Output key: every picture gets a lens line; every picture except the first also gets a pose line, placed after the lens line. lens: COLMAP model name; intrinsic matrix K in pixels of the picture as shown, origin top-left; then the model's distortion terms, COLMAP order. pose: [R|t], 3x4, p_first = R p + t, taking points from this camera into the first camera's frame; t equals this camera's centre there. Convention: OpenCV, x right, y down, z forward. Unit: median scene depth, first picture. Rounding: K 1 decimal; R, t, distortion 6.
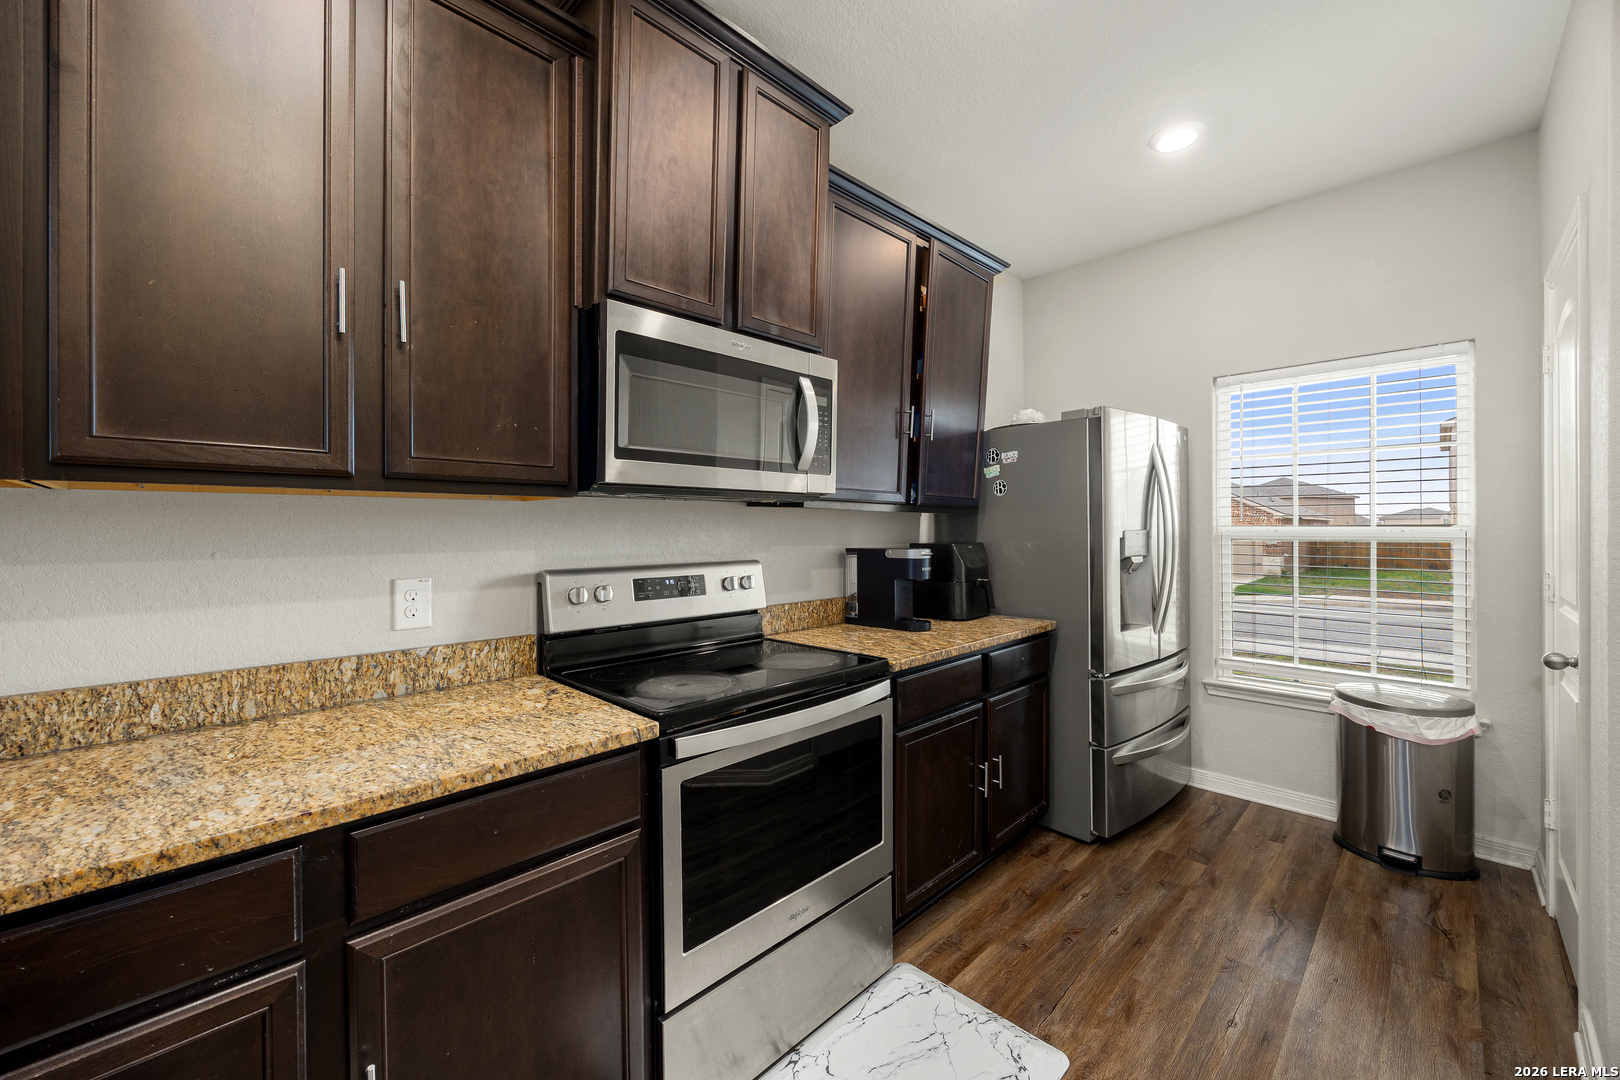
lens RADIAL K [[628.4, 0, 809.4], [0, 628.4, 529.1], [0, 0, 1]] dist [0.000555, -0.000312]
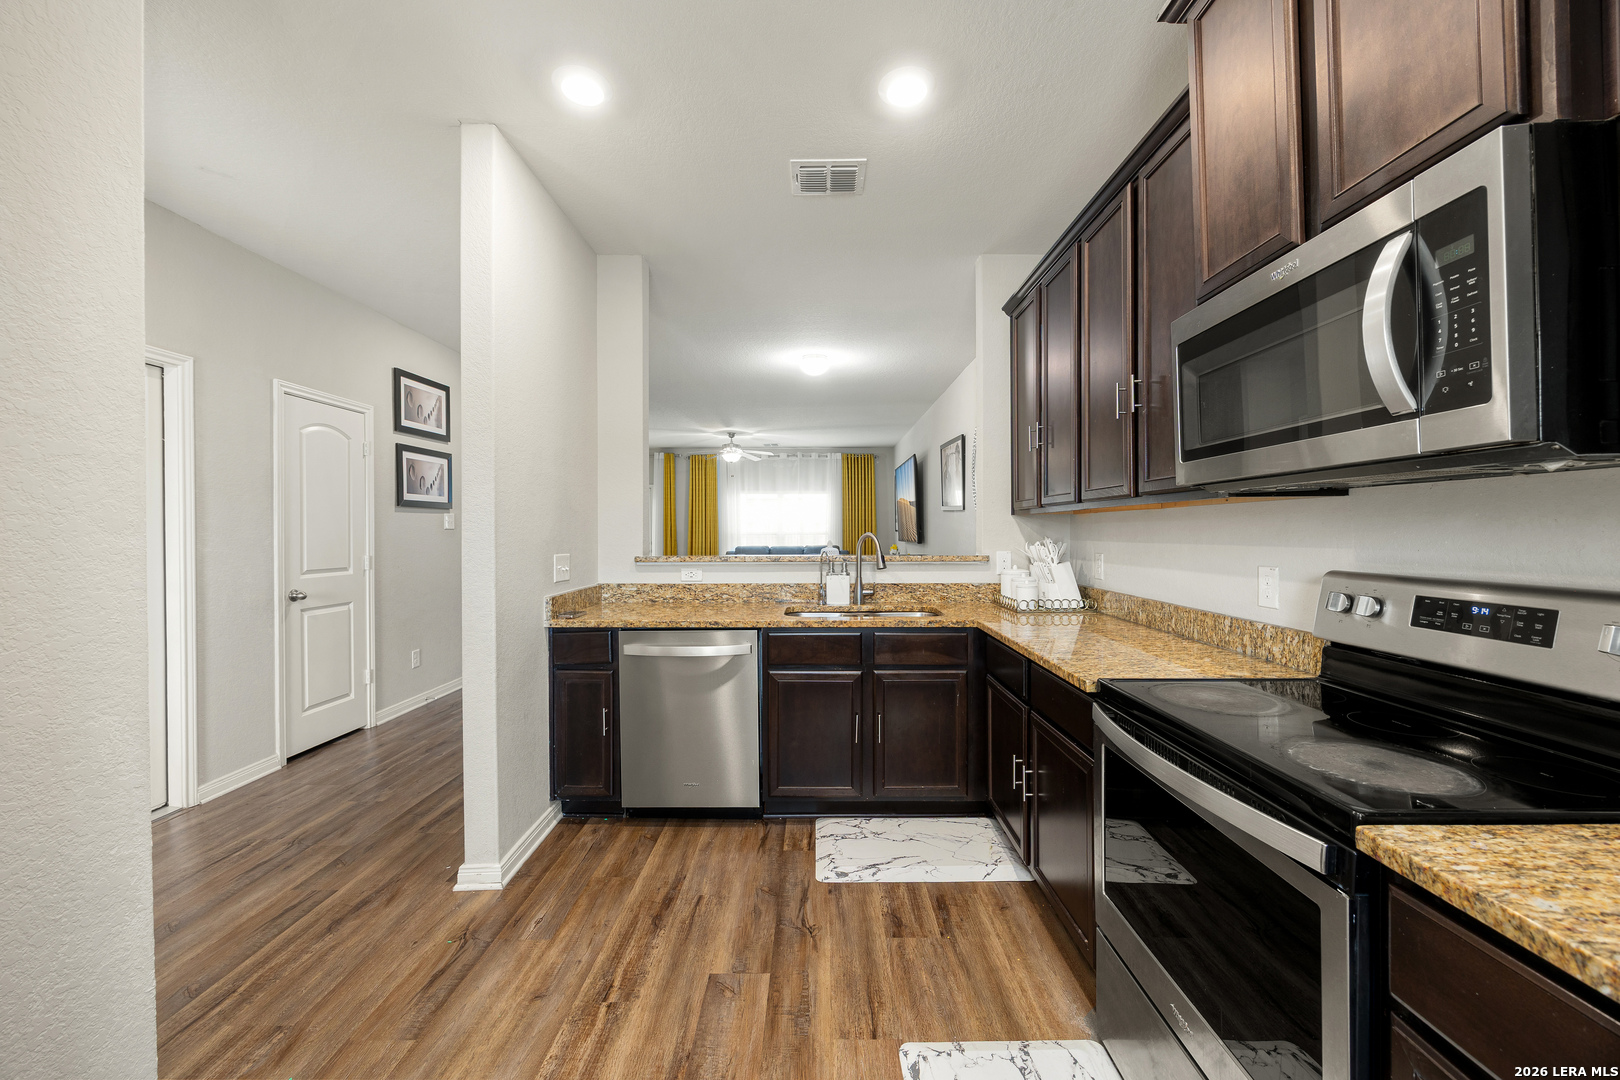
lens RADIAL K [[628.4, 0, 808.7], [0, 628.4, 531.2], [0, 0, 1]] dist [0.000555, -0.000312]
pose [[-0.709586, 0.012024, -0.704516, 0.860881], [0.012226, 0.999914, 0.004753, -0.005777], [0.704513, -0.005241, -0.709672, 1.240444]]
